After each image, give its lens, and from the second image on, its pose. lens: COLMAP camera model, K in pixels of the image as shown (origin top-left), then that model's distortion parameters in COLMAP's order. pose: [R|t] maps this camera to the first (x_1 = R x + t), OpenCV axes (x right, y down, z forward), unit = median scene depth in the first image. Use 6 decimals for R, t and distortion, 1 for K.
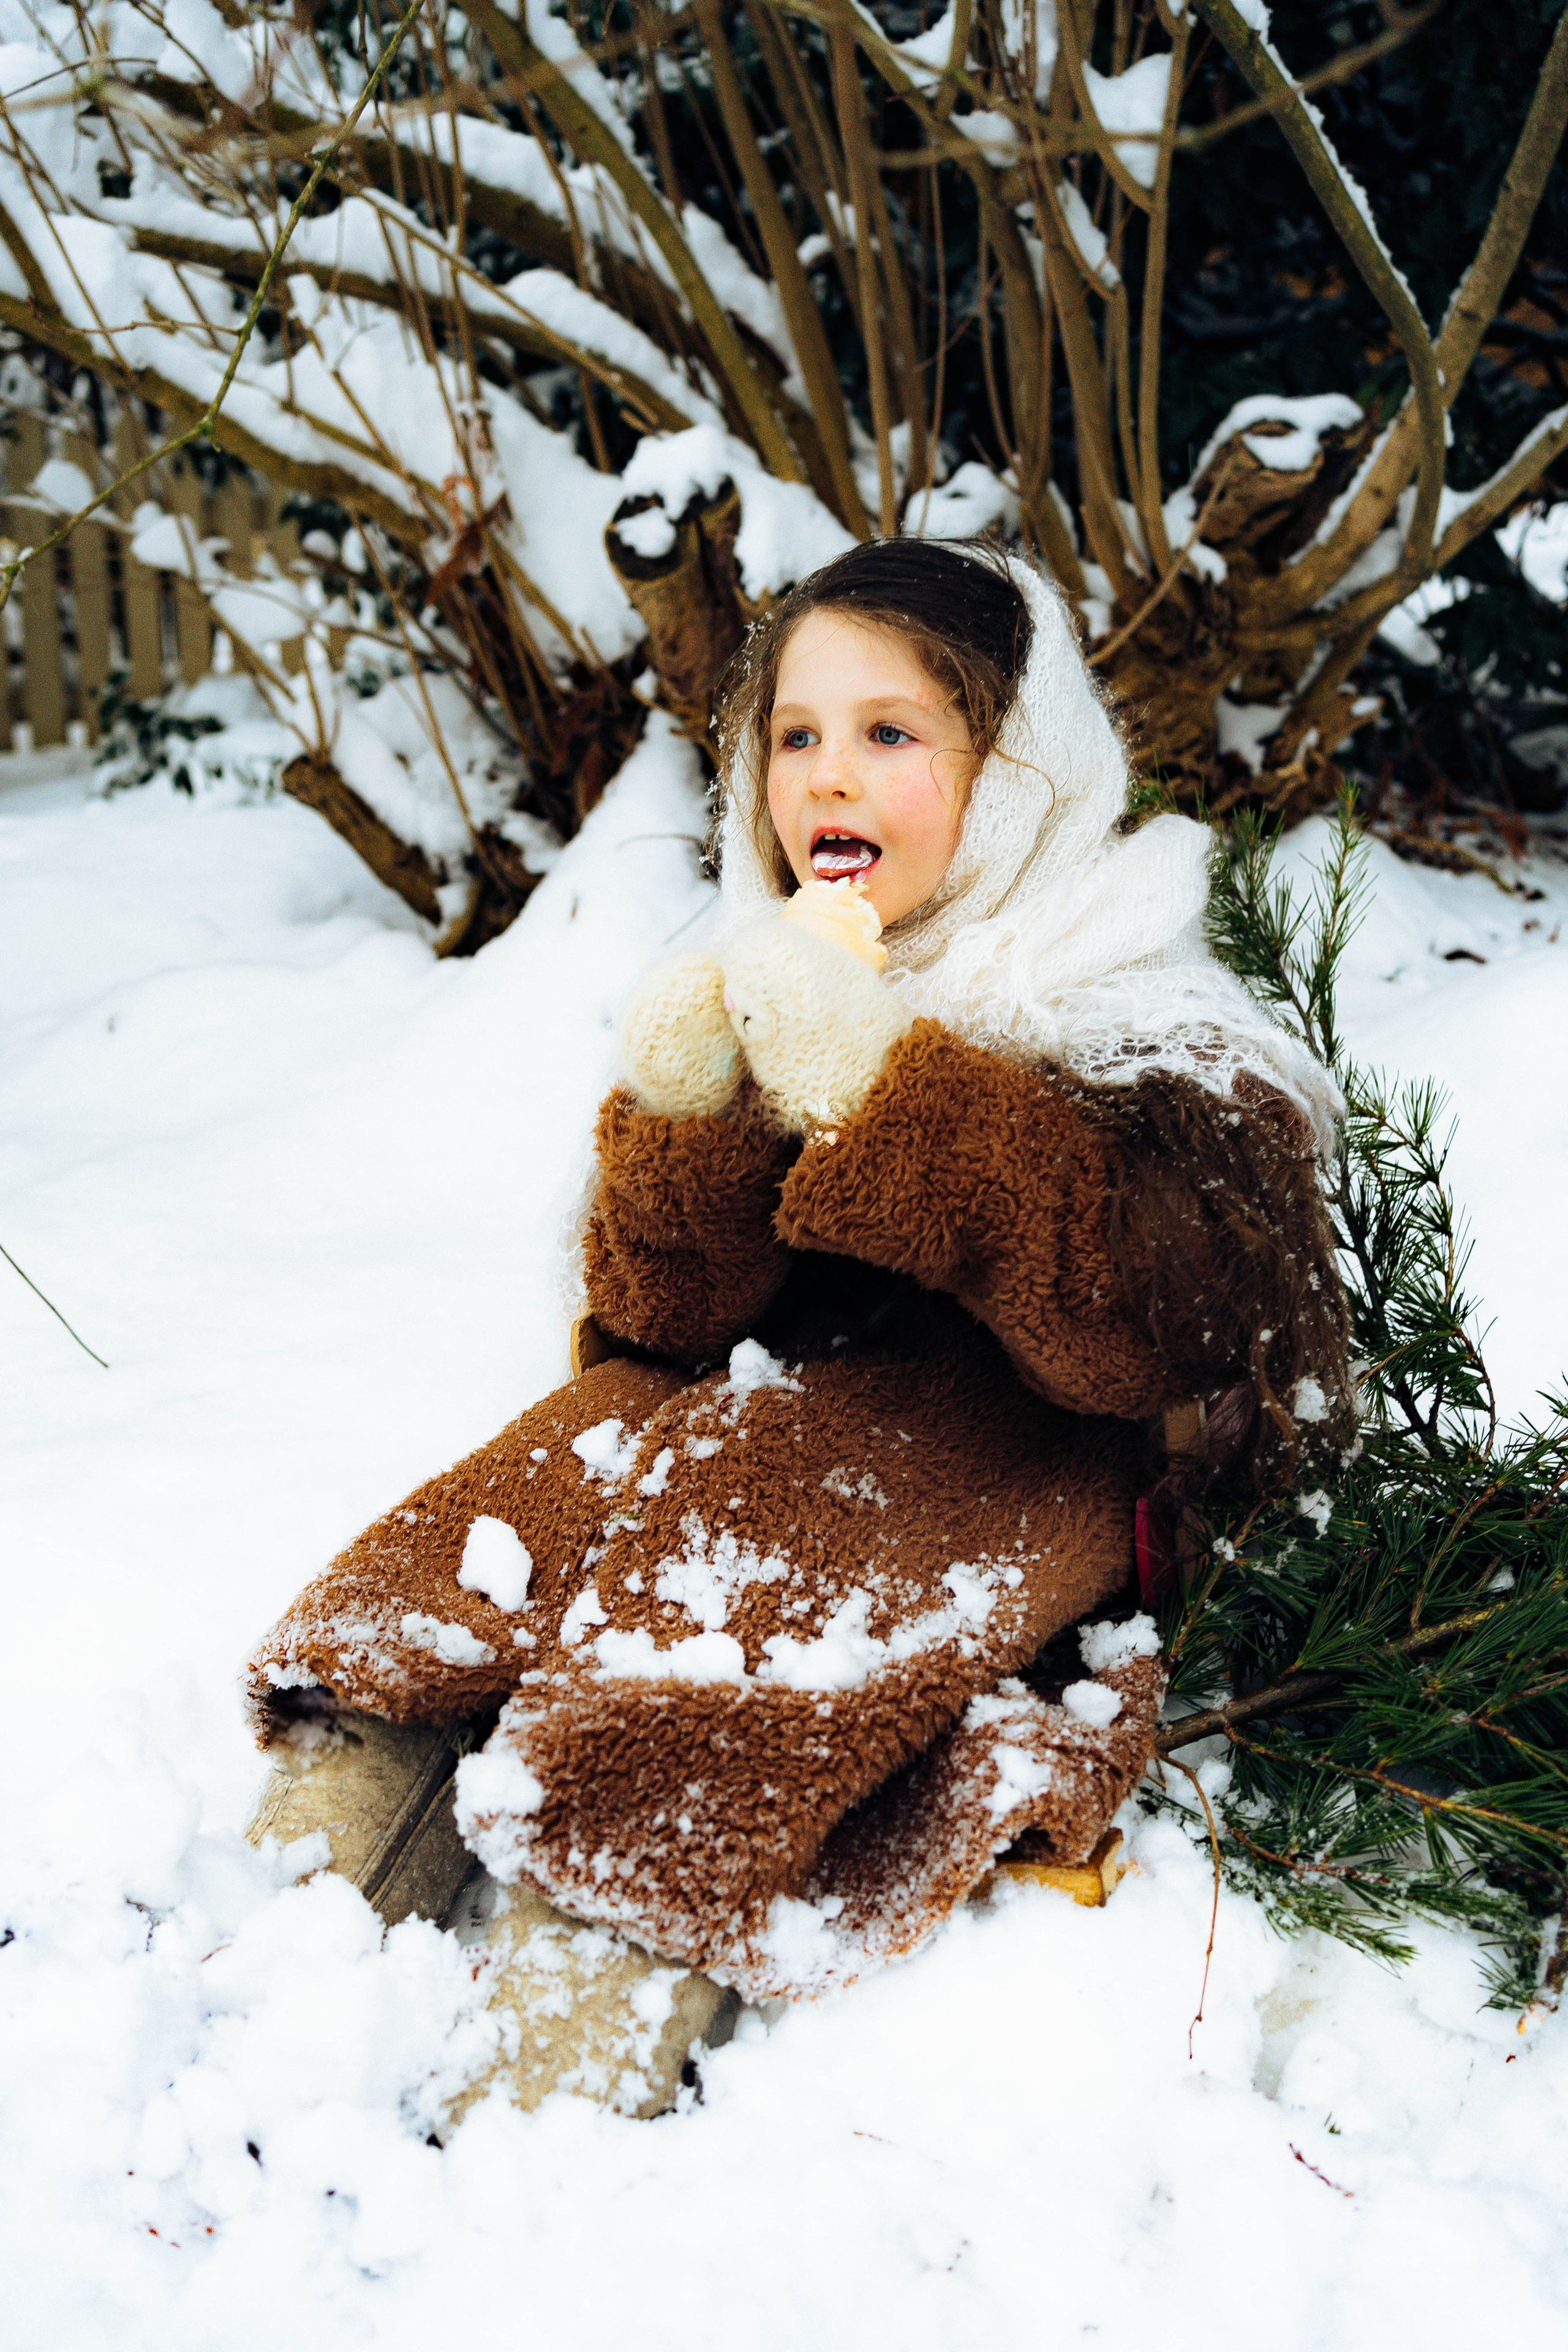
lens RADIAL K [[2434.4, 0, 784.0], [0, 2434.4, 1176.0], [0, 0, 1]] dist [-0.006001, 0.009588]
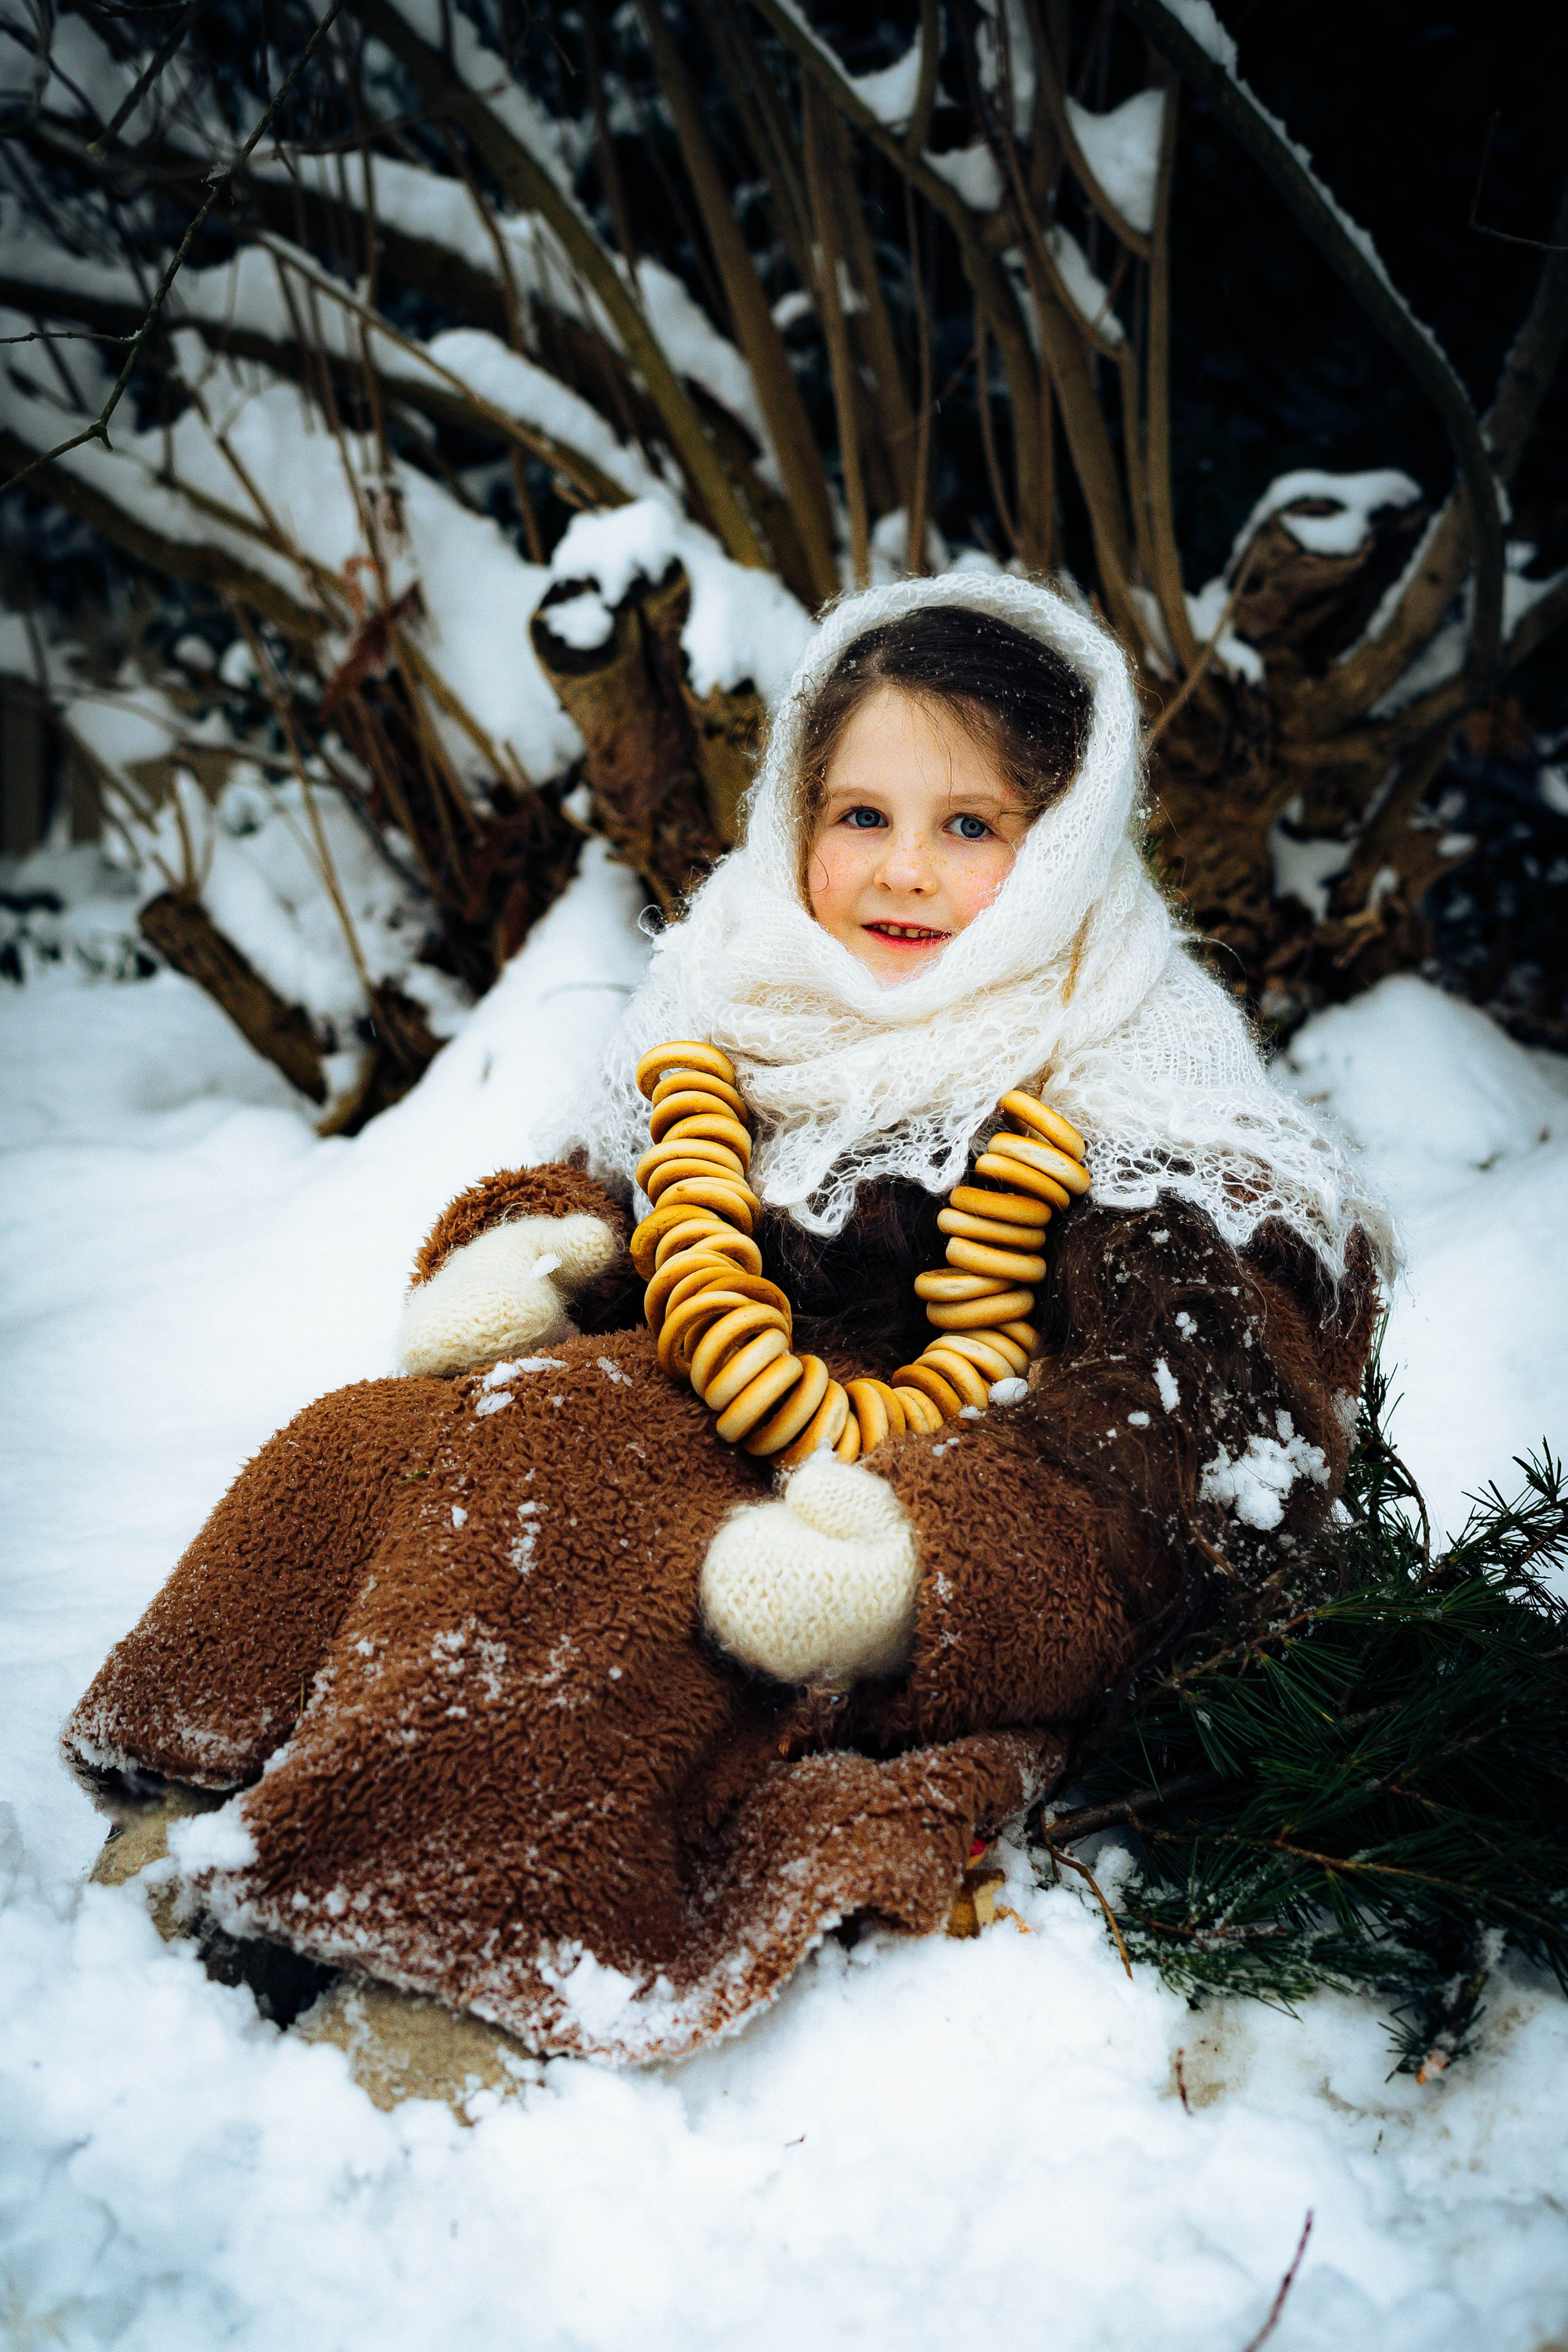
lens RADIAL K [[3558.8, 0, 765.8], [0, 3558.8, 1178.3], [0, 0, 1]] dist [-0.035763, -0.055785]
pose [[0.999705, 0.010622, -0.021840, 0.036513], [-0.013514, 0.990501, -0.136841, 0.093687], [0.020179, 0.137096, 0.990352, -0.193806]]
